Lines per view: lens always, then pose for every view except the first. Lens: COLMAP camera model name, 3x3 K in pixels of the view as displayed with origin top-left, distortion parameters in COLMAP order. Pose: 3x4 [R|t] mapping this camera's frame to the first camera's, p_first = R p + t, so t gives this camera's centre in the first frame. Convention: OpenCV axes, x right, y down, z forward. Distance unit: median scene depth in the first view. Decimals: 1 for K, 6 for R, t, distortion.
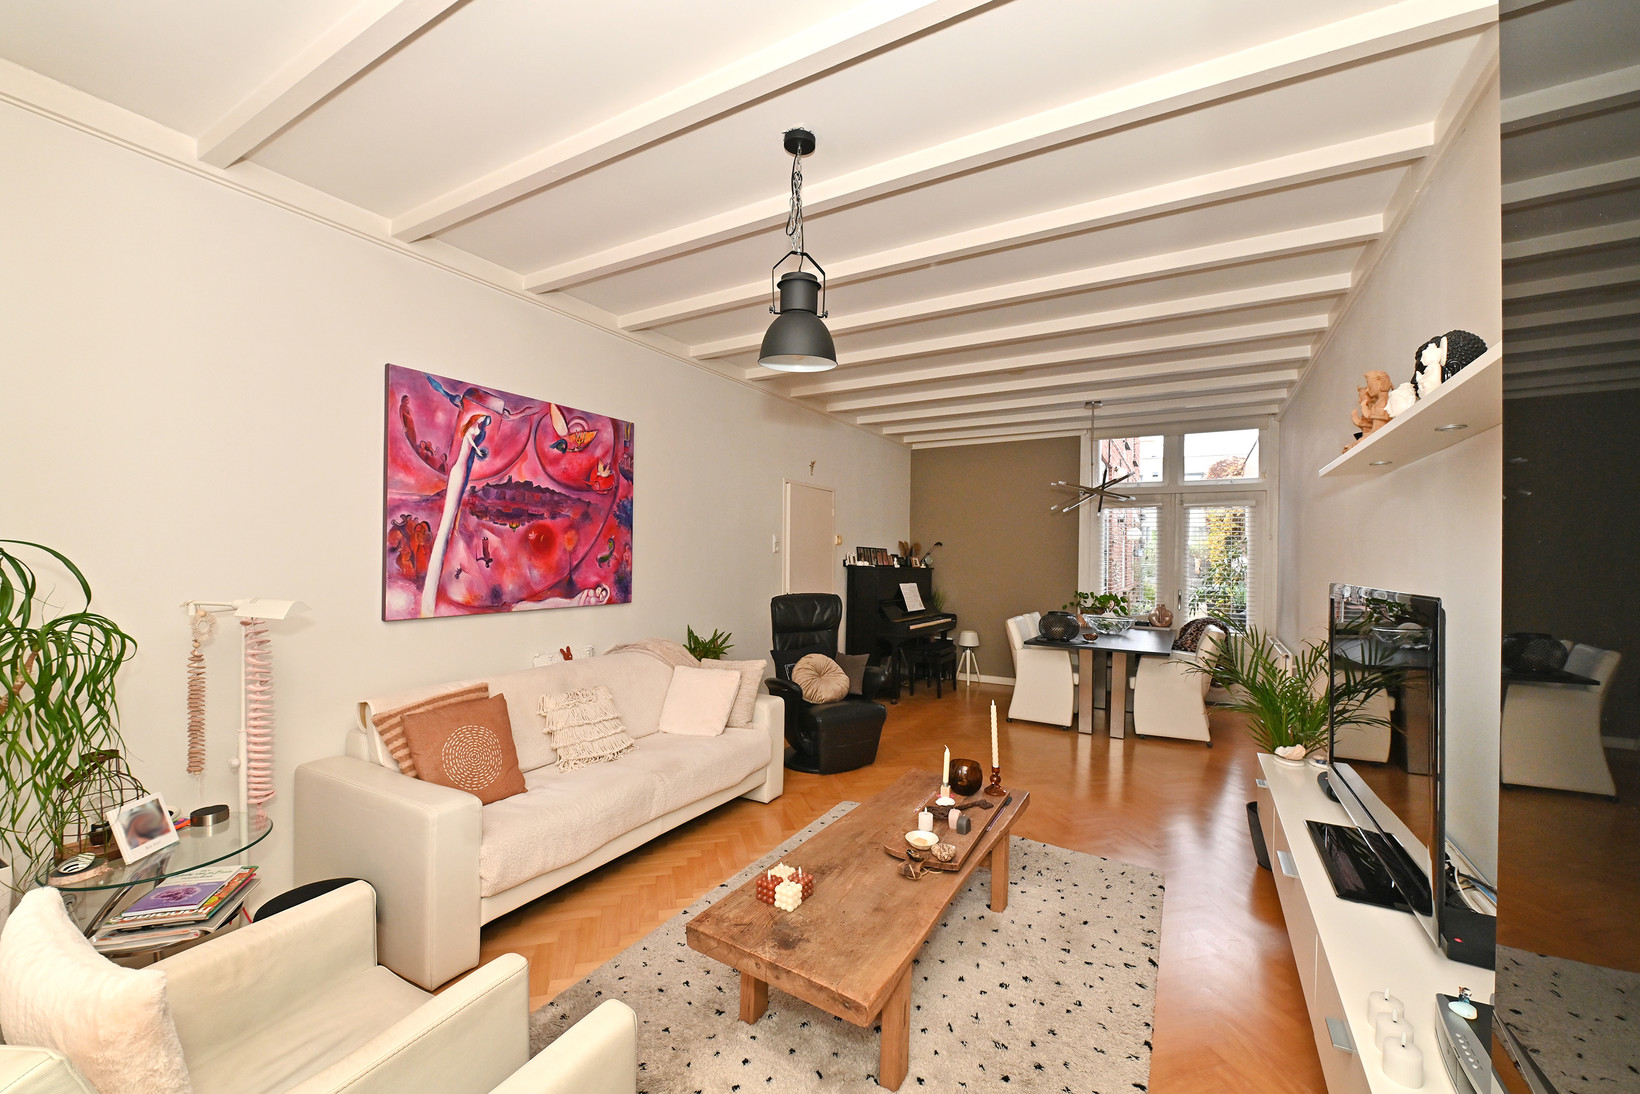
lens RADIAL K [[648.5, 0, 819.8], [0, 648.5, 554.6], [0, 0, 1]] dist [0.001576, 0.000057]
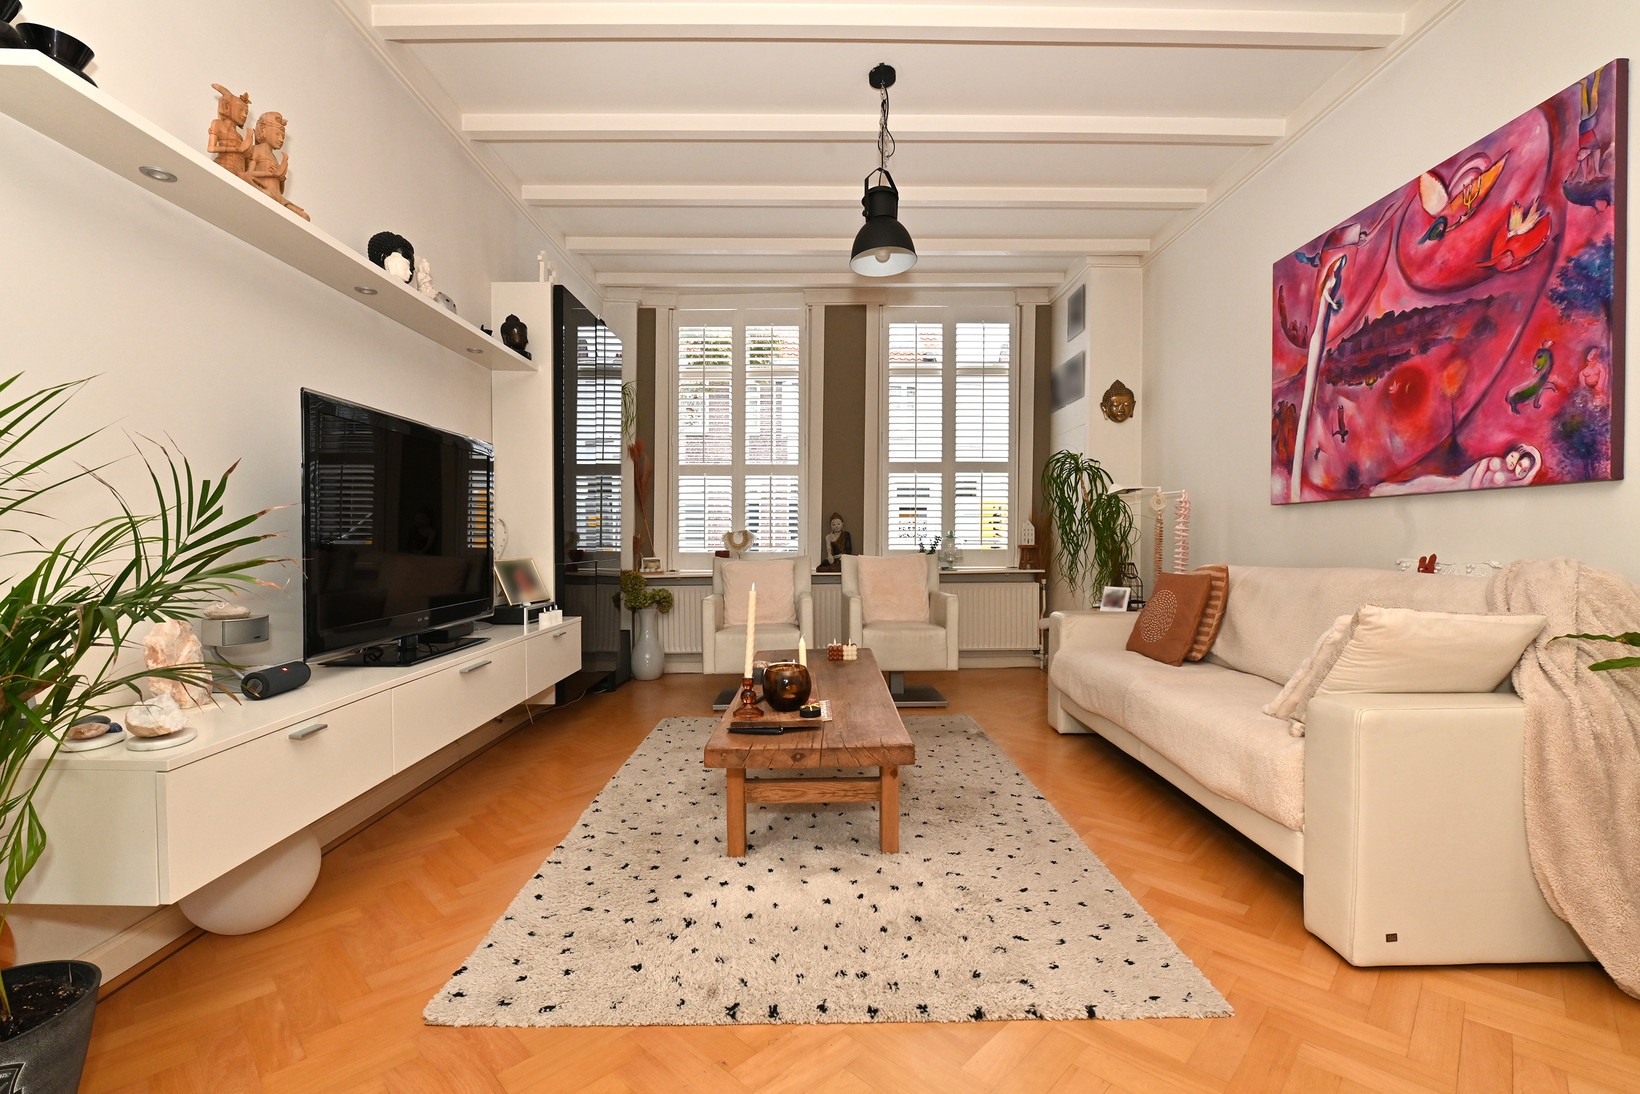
lens RADIAL K [[749.6, 0, 820.9], [0, 749.6, 547.3], [0, 0, 1]] dist [-0.002270, -0.000573]
pose [[-0.861951, -0.014879, -0.506773, 0.466176], [-0.015903, 0.999871, -0.002307, 0.146140], [0.506742, 0.006071, -0.862076, 1.322096]]
